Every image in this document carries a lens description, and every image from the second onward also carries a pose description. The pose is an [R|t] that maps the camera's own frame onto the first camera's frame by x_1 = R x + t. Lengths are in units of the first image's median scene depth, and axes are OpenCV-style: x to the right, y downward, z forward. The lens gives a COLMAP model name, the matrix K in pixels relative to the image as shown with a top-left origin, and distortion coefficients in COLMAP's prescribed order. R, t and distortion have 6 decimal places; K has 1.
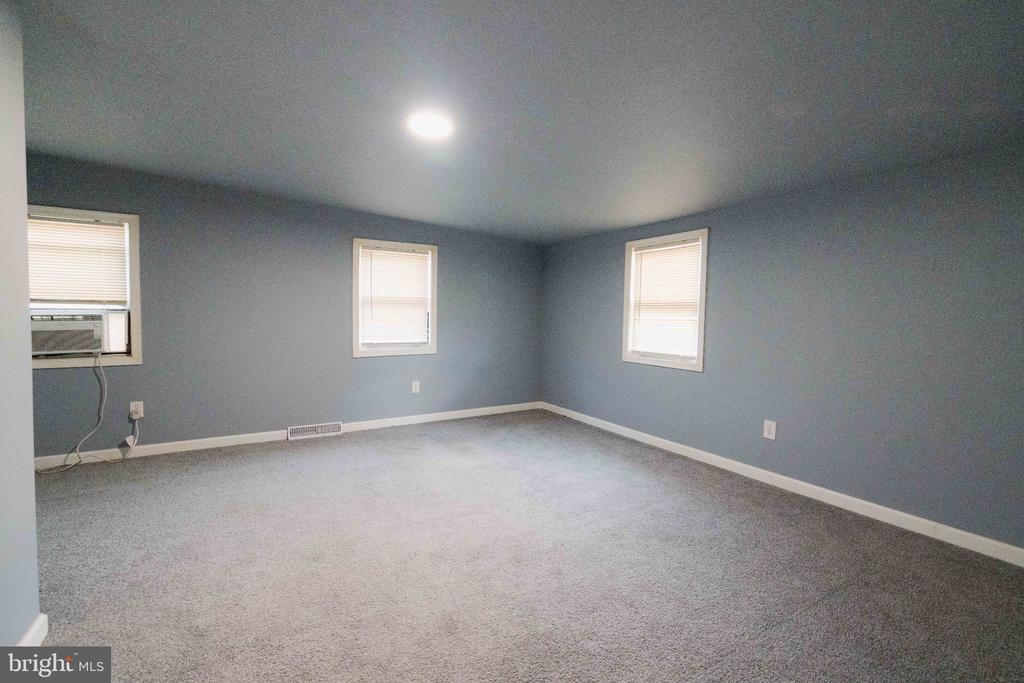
lens RADIAL K [[428.1, 0, 504.8], [0, 428.1, 333.1], [0, 0, 1]] dist [0.009669, -0.000039]
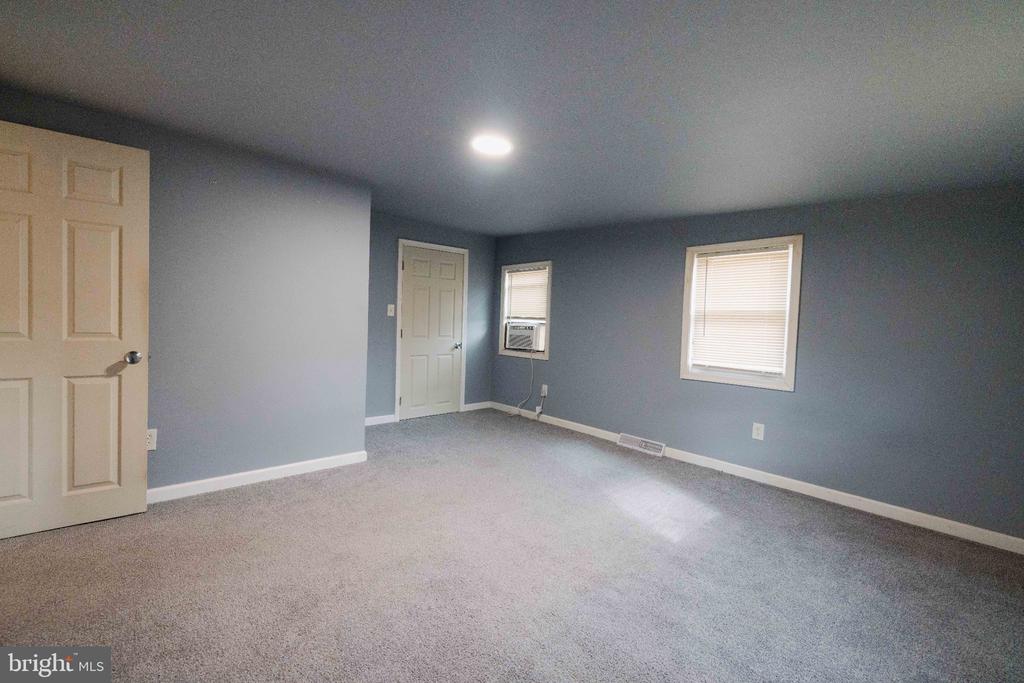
lens RADIAL K [[428.1, 0, 504.8], [0, 428.1, 333.1], [0, 0, 1]] dist [0.009669, -0.000039]
pose [[0.198493, 0.022405, -0.979846, 0.574317], [-0.078204, 0.996913, 0.006953, -0.019393], [0.976977, 0.075248, 0.199633, 0.551141]]
